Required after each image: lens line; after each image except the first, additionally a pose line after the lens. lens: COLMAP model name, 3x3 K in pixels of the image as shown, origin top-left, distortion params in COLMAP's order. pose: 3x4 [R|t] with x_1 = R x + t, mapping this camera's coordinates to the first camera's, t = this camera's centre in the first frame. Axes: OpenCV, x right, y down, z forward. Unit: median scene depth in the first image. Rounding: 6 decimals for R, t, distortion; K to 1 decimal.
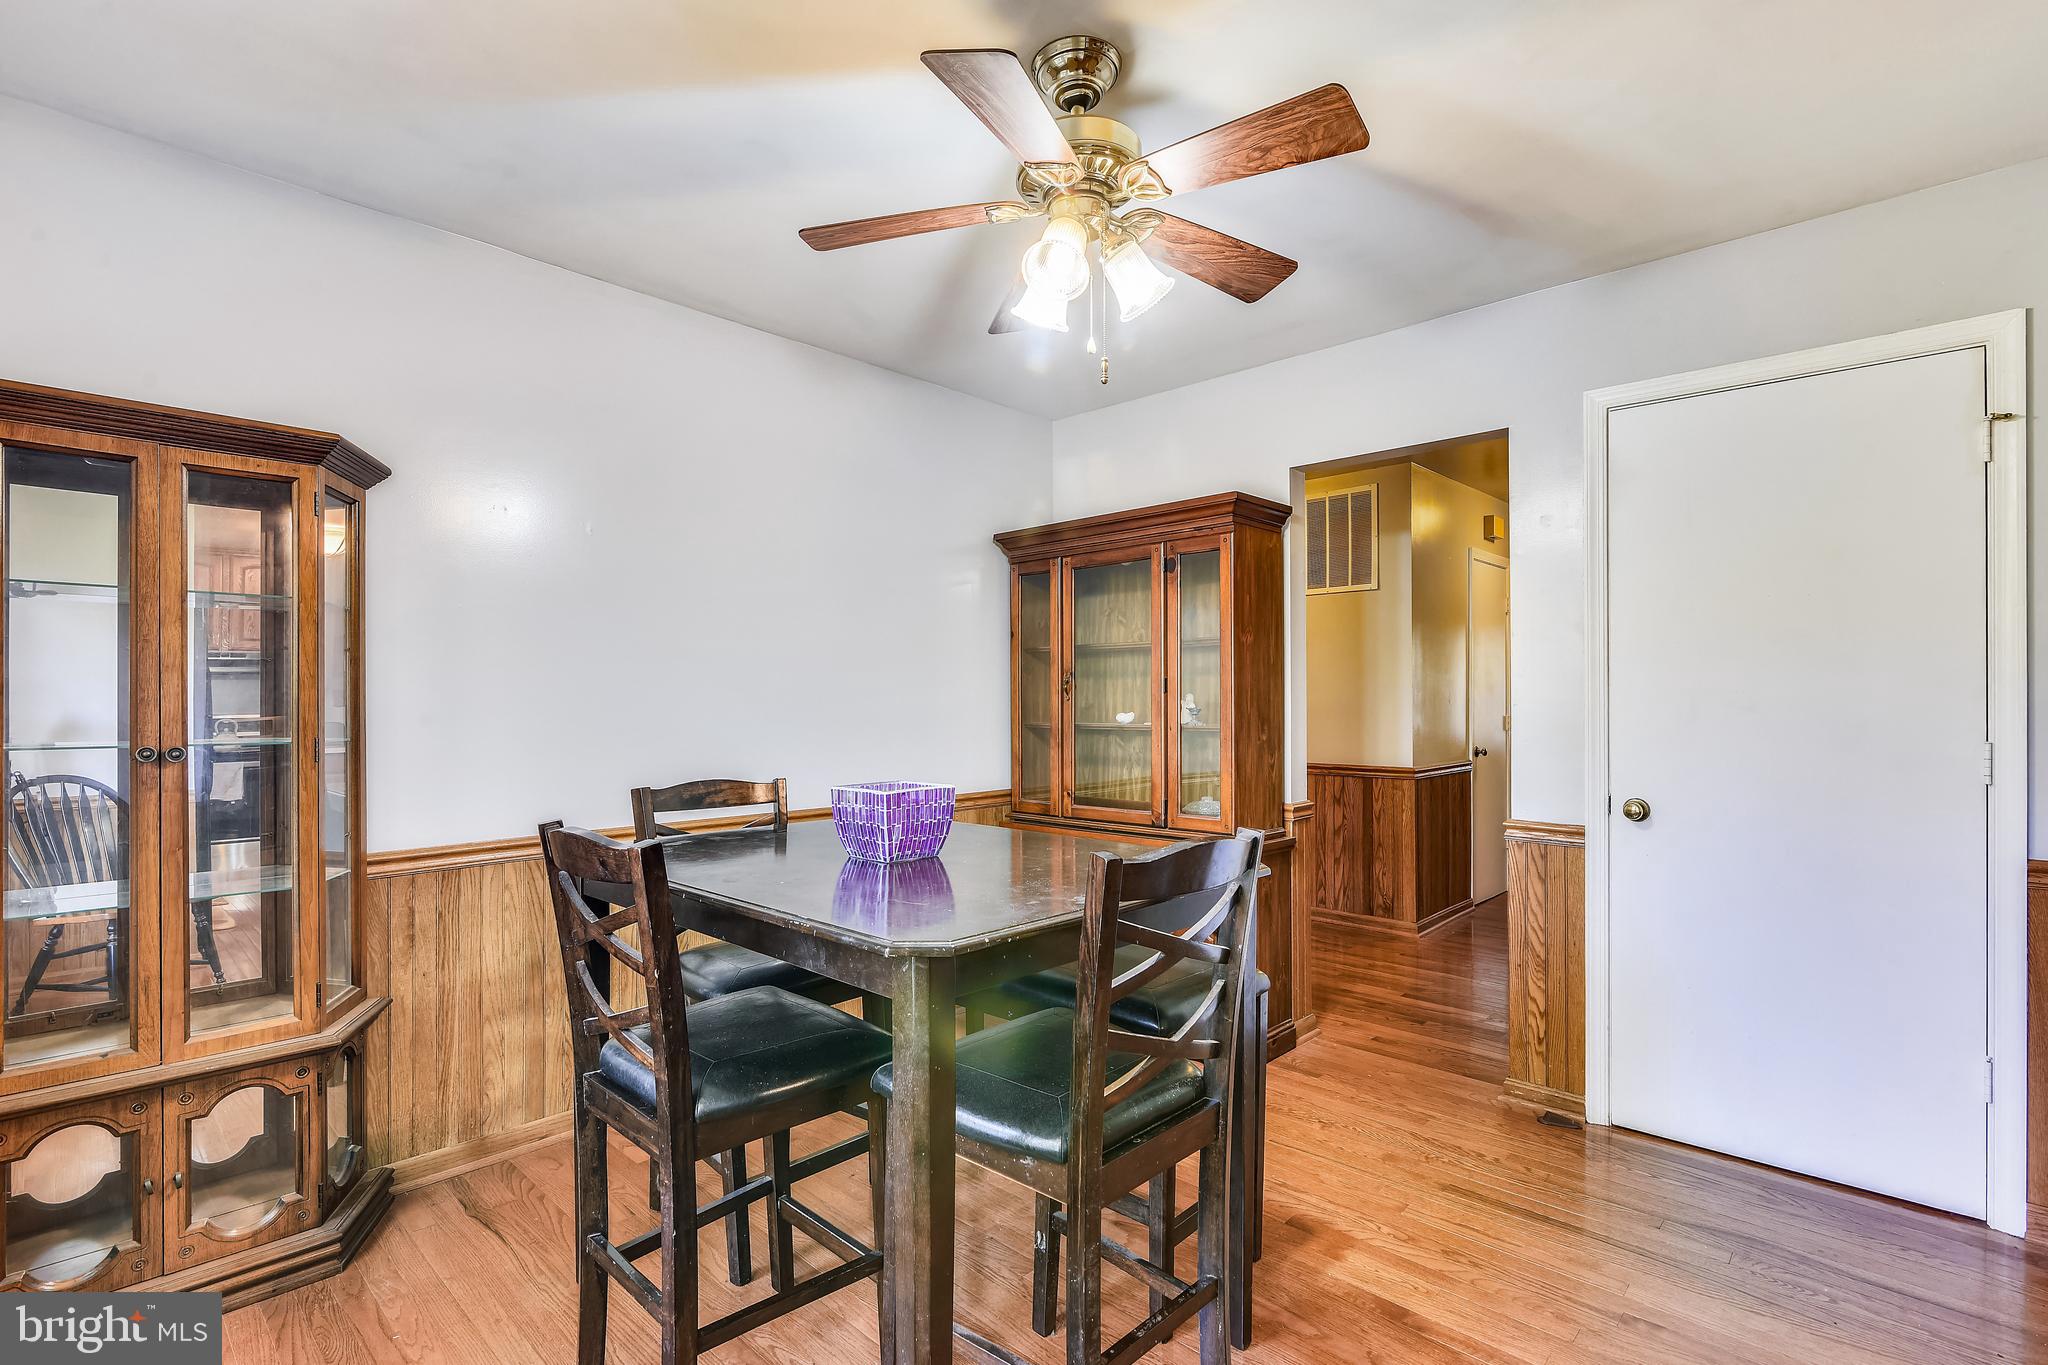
lens RADIAL K [[964.5, 0, 1015.0], [0, 964.5, 701.8], [0, 0, 1]] dist [-0.002890, -0.000463]
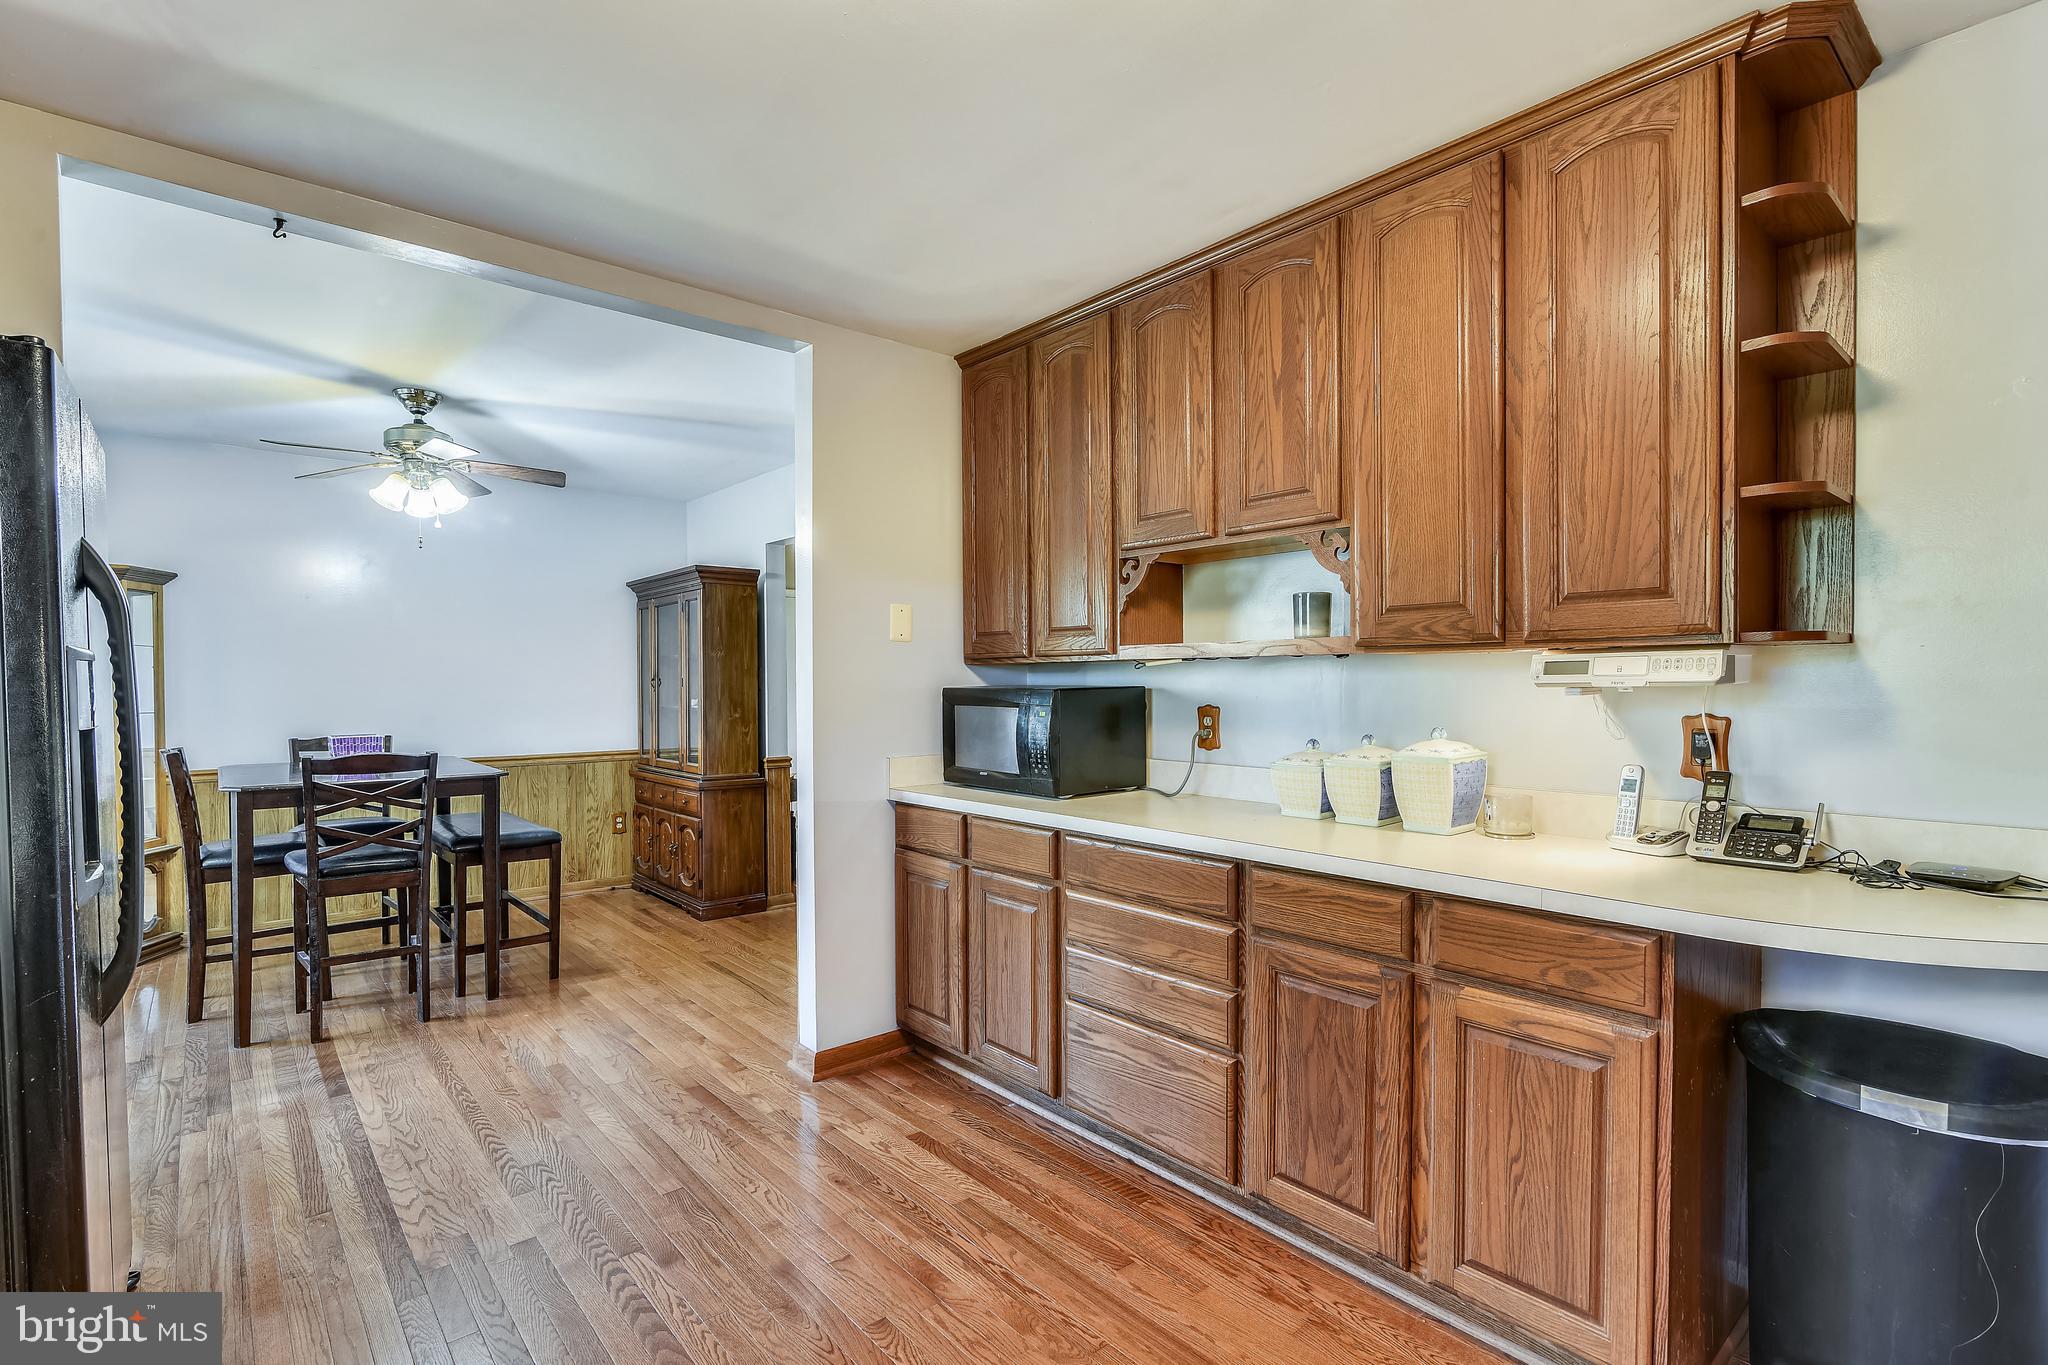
lens RADIAL K [[964.5, 0, 1015.0], [0, 964.5, 701.8], [0, 0, 1]] dist [-0.002890, -0.000463]
pose [[0.994464, 0.005557, -0.104932, 0.925439], [-0.003308, 0.999761, 0.021599, -0.022397], [0.105027, -0.021132, 0.994245, -0.564254]]
